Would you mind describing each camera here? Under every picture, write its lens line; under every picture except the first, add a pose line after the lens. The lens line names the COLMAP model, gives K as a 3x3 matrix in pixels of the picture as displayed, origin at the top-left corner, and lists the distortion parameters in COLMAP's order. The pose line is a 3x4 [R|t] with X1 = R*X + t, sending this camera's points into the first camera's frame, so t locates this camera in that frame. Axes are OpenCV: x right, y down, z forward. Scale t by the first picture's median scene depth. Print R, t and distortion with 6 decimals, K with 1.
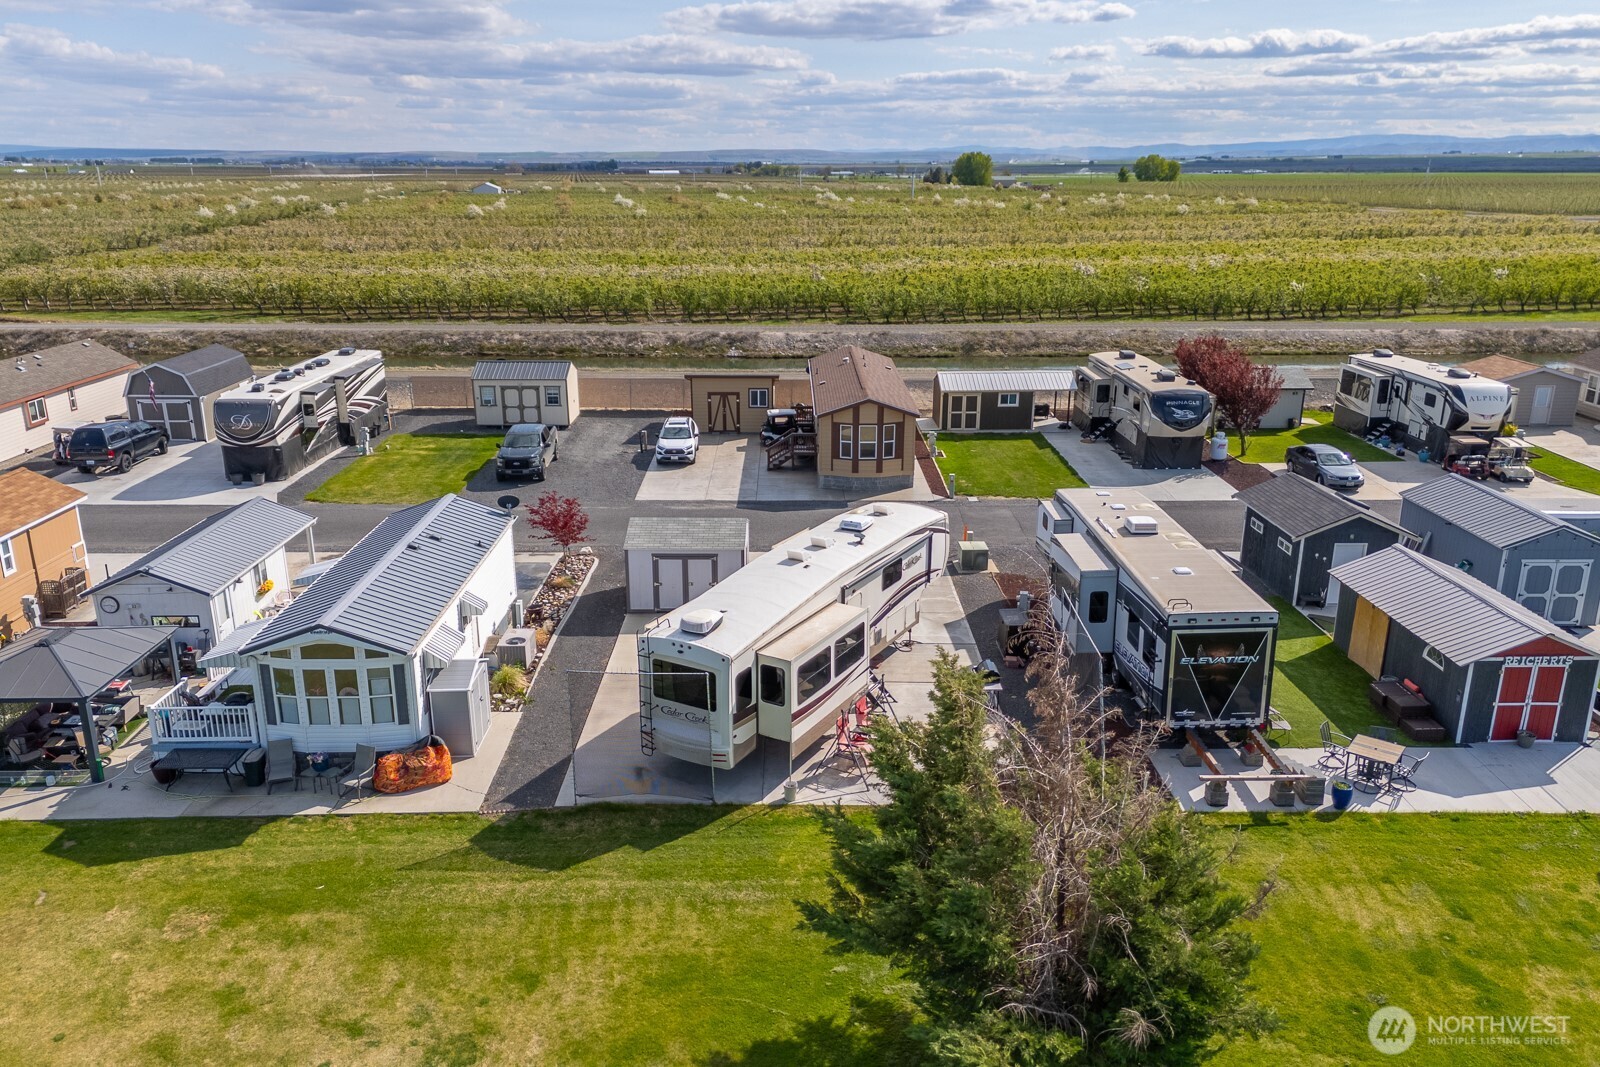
lens RADIAL K [[1236.1, 0, 788.7], [0, 1236.1, 569.6], [0, 0, 1]] dist [0.072464, -0.070152]
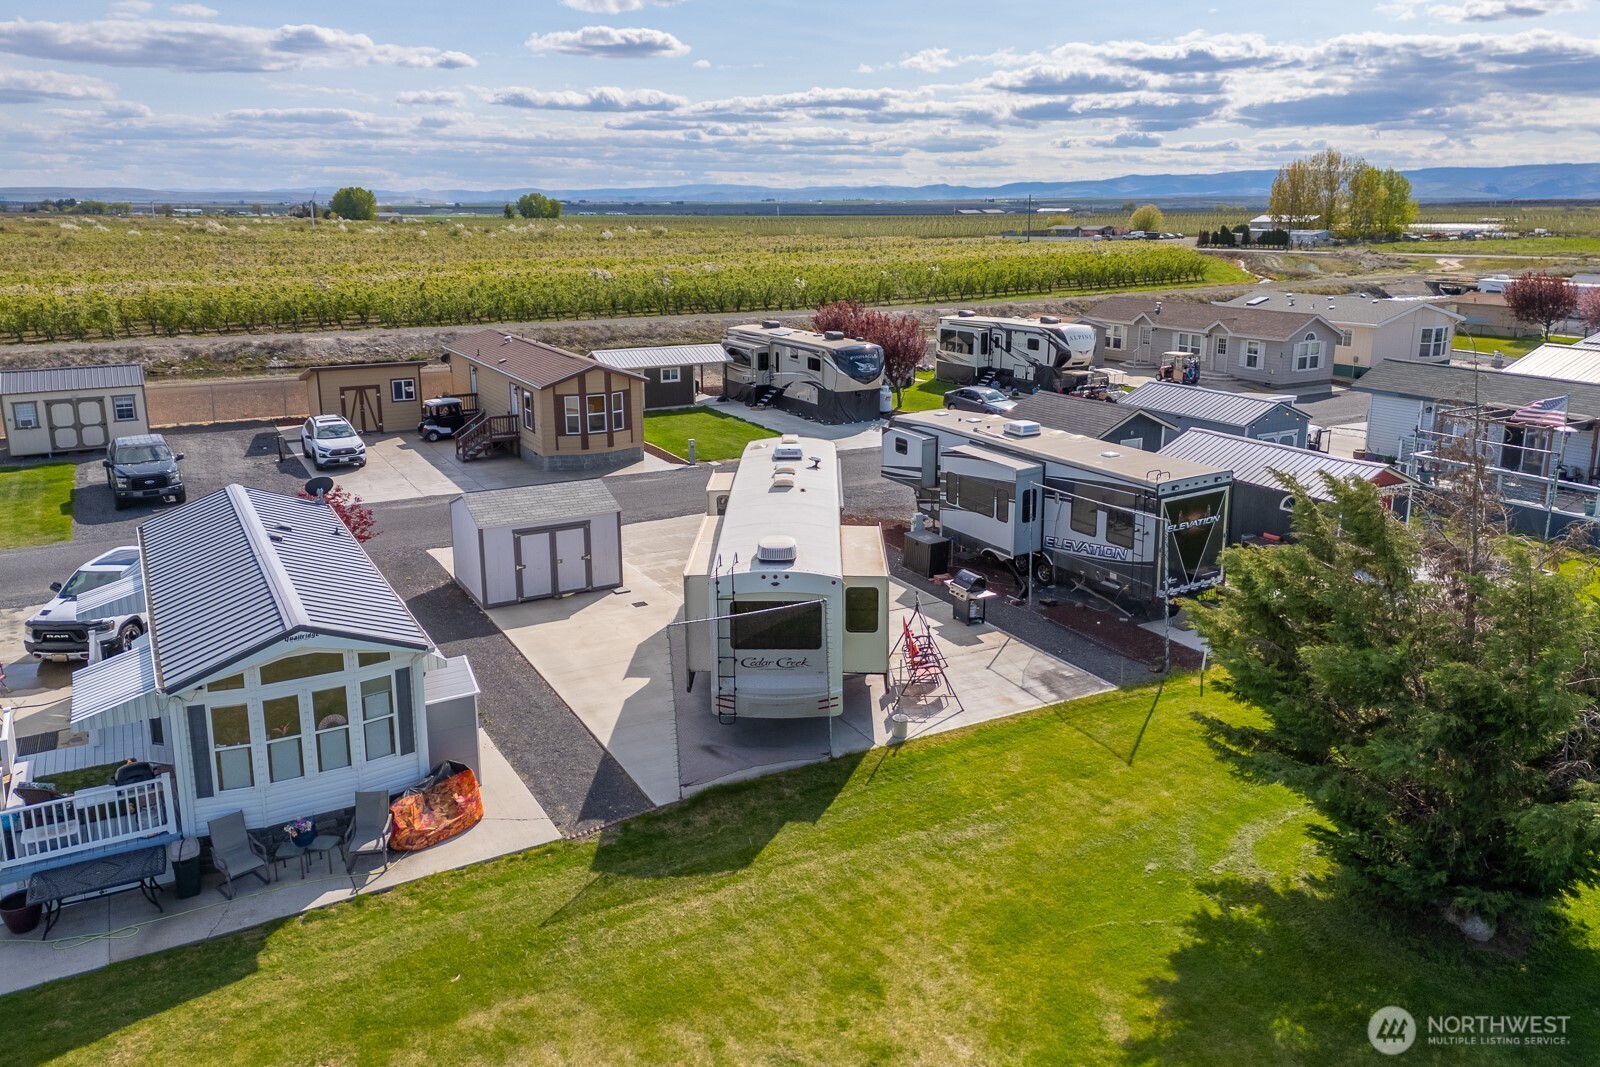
lens RADIAL K [[1236.1, 0, 827.1], [0, 1236.1, 518.5], [0, 0, 1]] dist [0.072464, -0.070152]
pose [[0.861577, -0.125625, 0.491836, -0.209147], [0.162594, 0.986143, -0.032944, 0.025473], [-0.480882, 0.108354, 0.870064, 0.115893]]
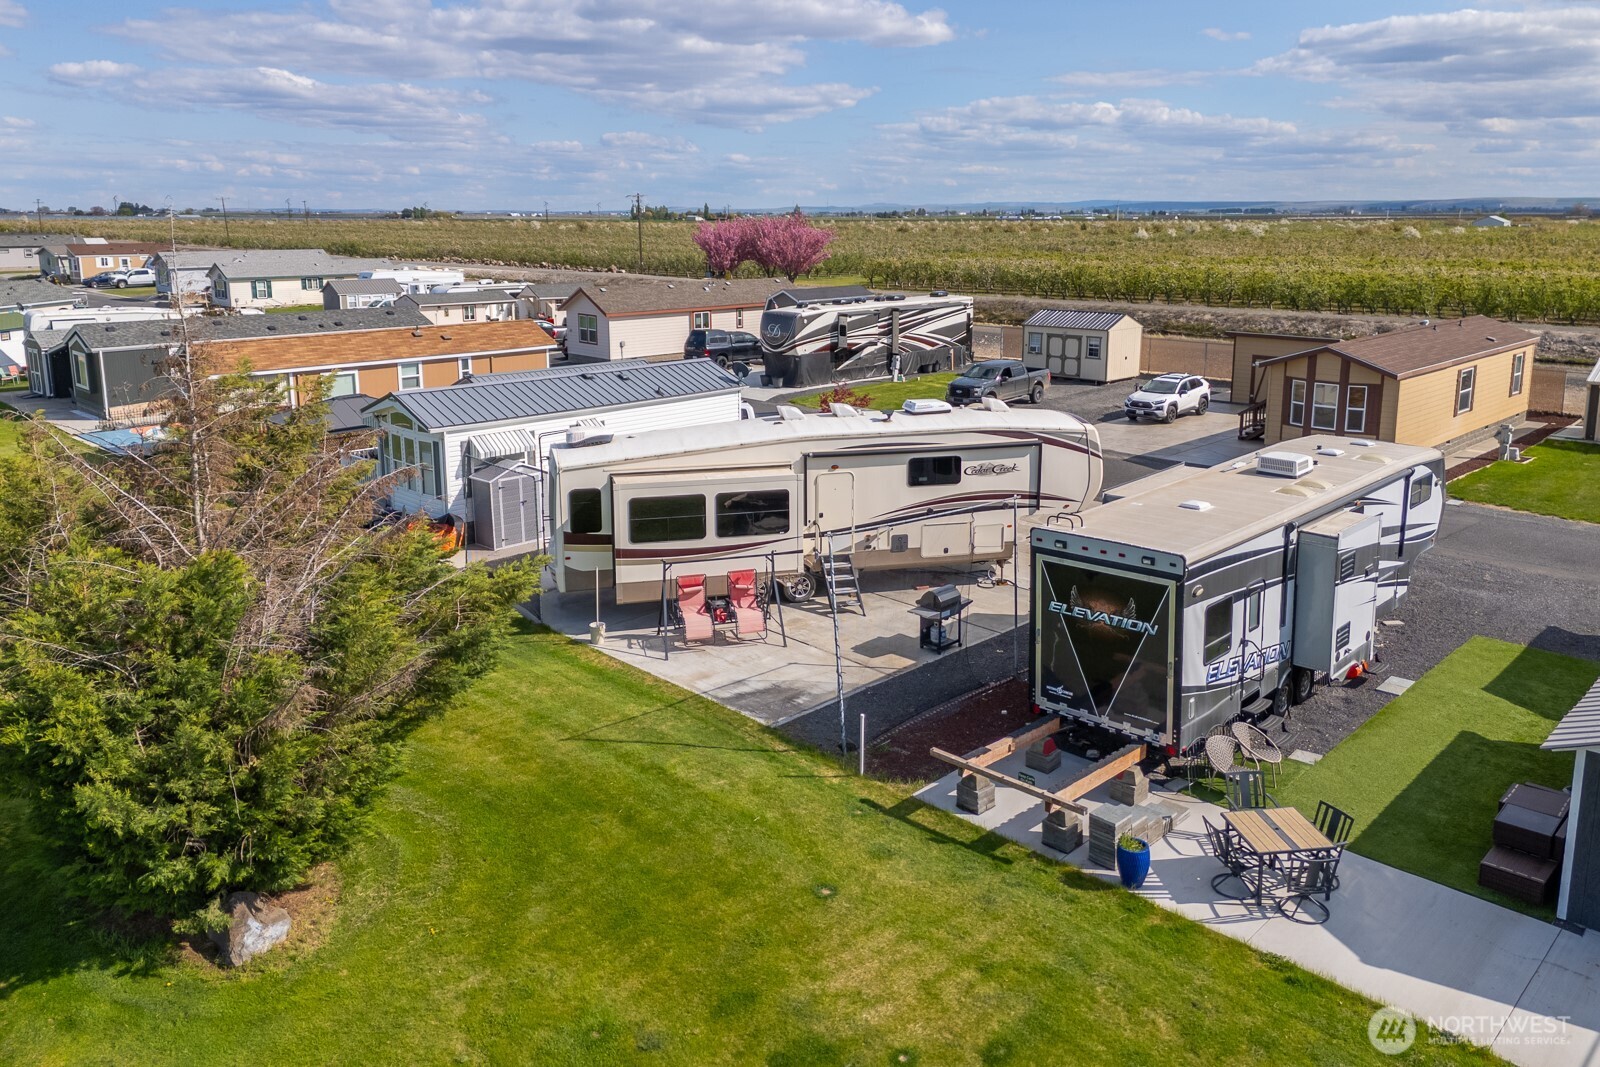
lens RADIAL K [[1236.1, 0, 764.5], [0, 1236.1, 479.1], [0, 0, 1]] dist [0.072464, -0.070152]
pose [[0.679191, 0.153445, -0.717742, 0.326698], [-0.234058, 0.972127, -0.013657, 0.025507], [0.695641, 0.177269, 0.696175, 0.204816]]
